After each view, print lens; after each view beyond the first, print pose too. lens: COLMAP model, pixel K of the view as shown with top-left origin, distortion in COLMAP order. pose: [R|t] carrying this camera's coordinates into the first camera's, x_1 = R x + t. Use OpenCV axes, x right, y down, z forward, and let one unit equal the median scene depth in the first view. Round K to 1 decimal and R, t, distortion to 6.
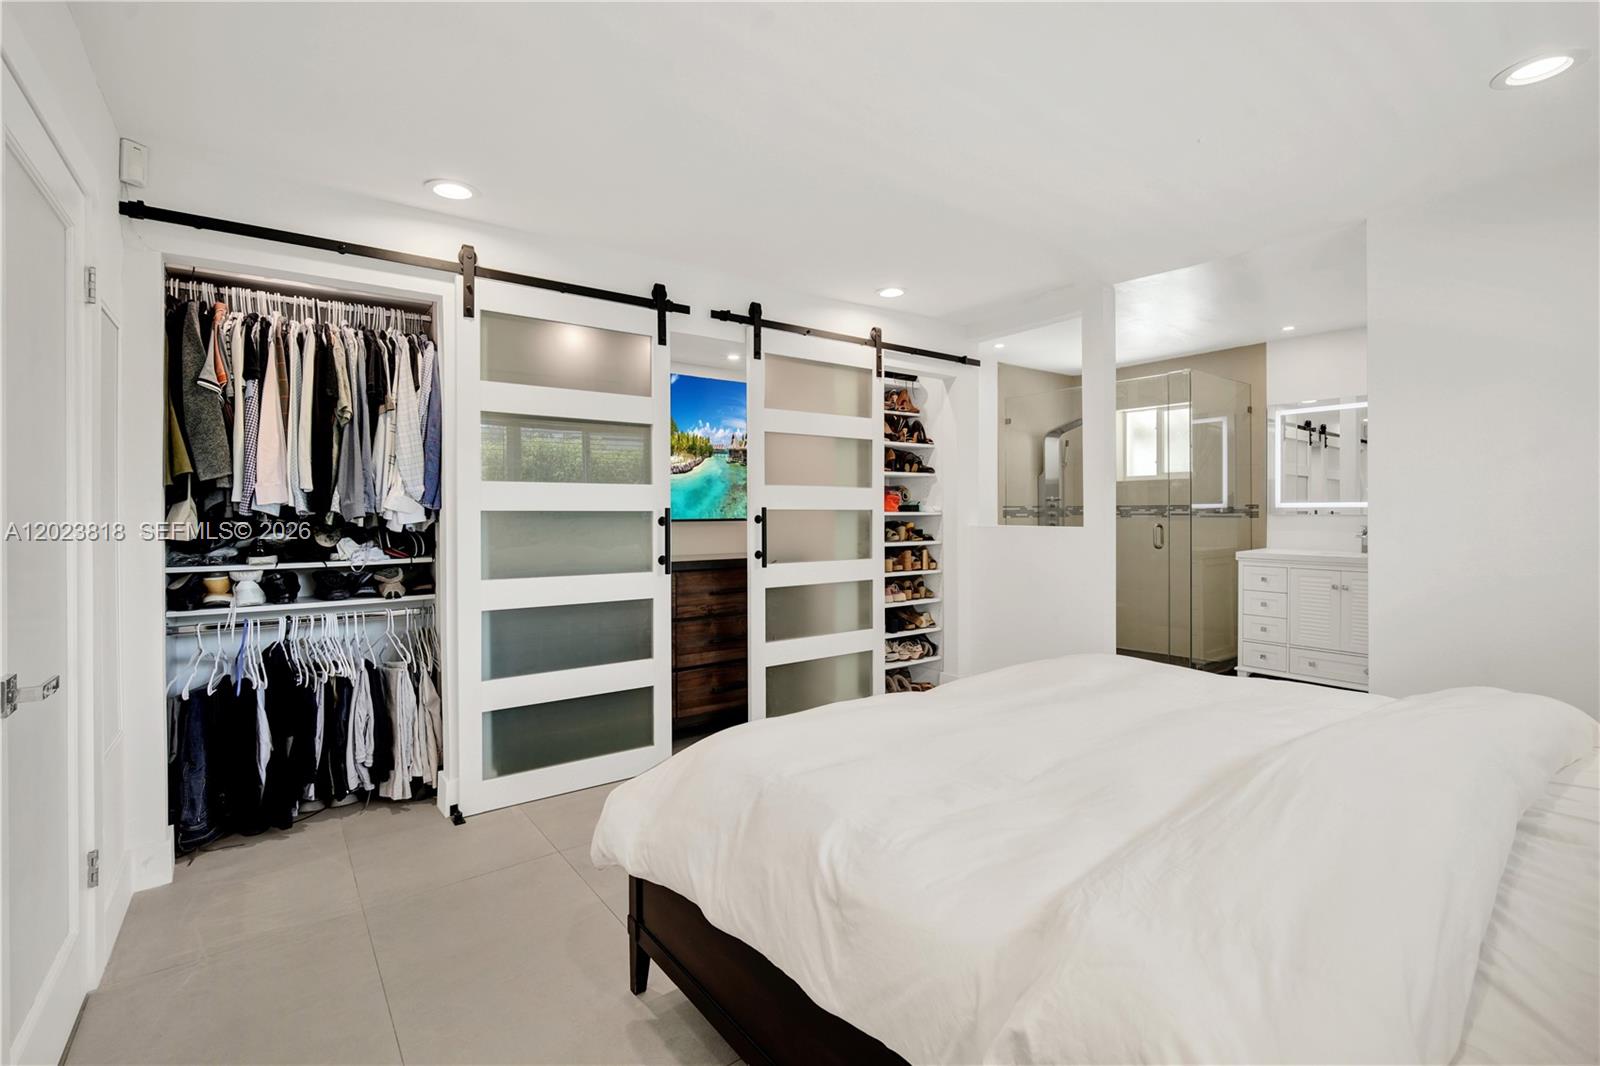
lens RADIAL K [[714.5, 0, 808.4], [0, 714.5, 528.0], [0, 0, 1]] dist [-0.015048, 0.003049]
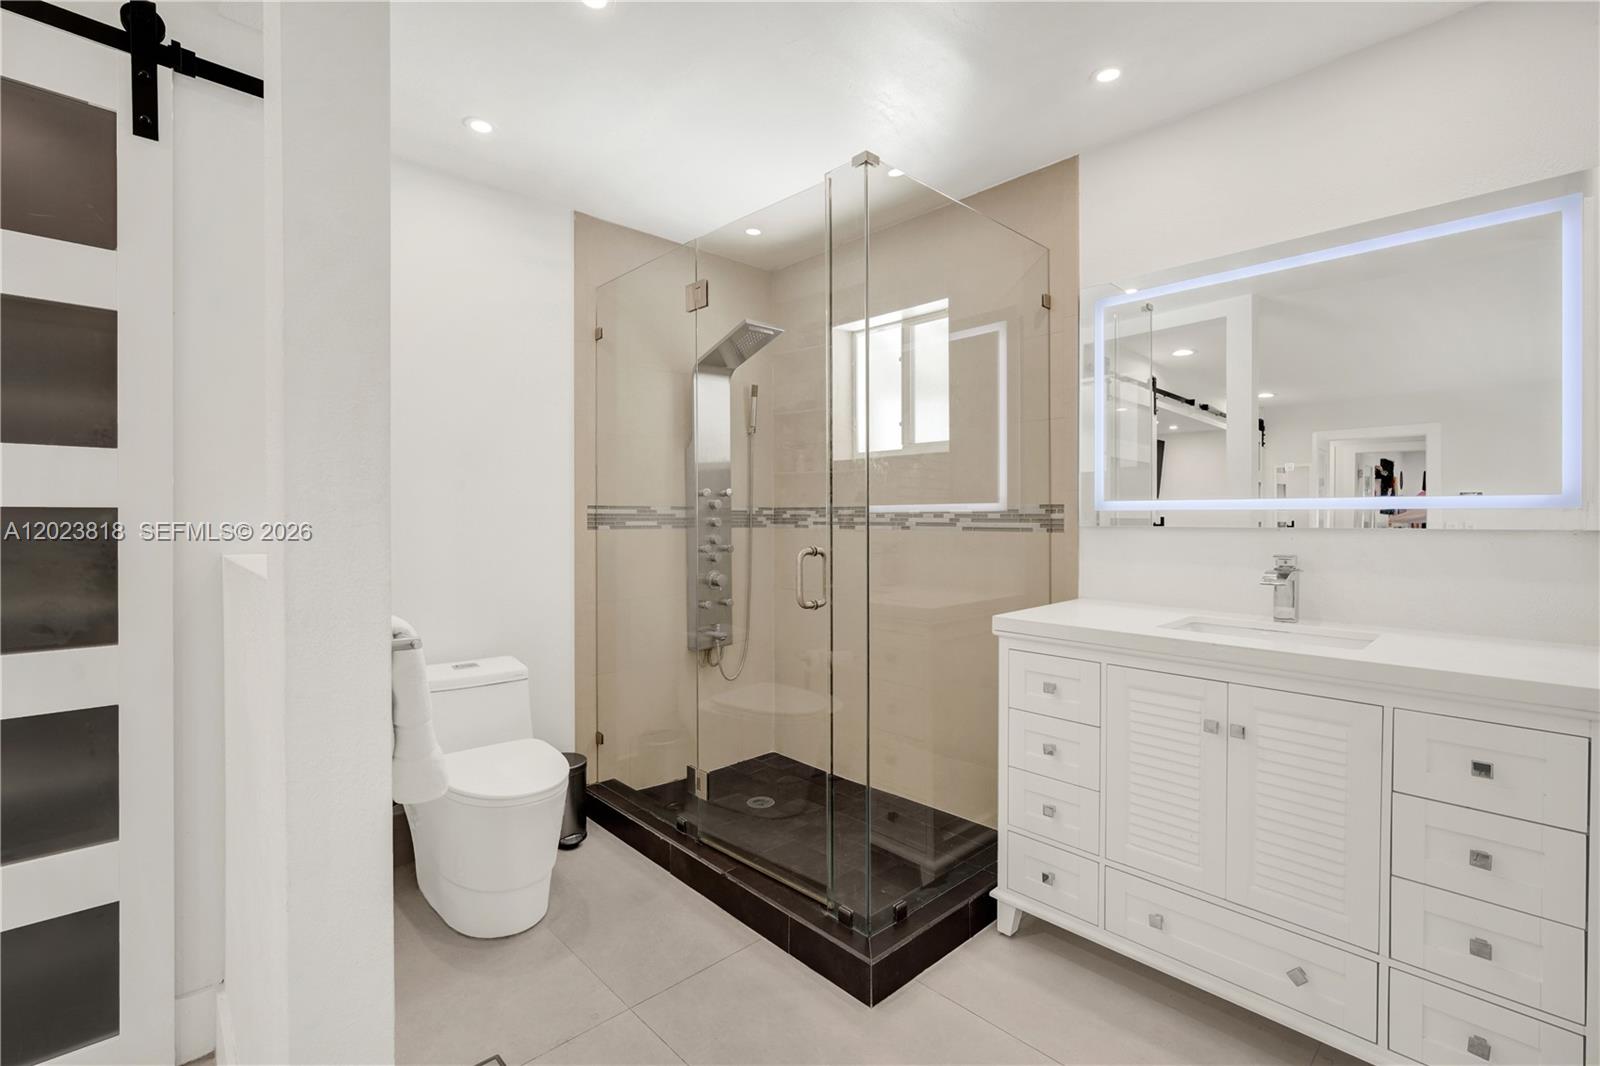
lens RADIAL K [[714.5, 0, 793.6], [0, 714.5, 524.2], [0, 0, 1]] dist [-0.015048, 0.003049]
pose [[0.991934, 0.007569, 0.126533, 0.391992], [-0.005119, 0.999793, -0.019677, -0.009239], [-0.126656, 0.018870, 0.991767, 0.550439]]
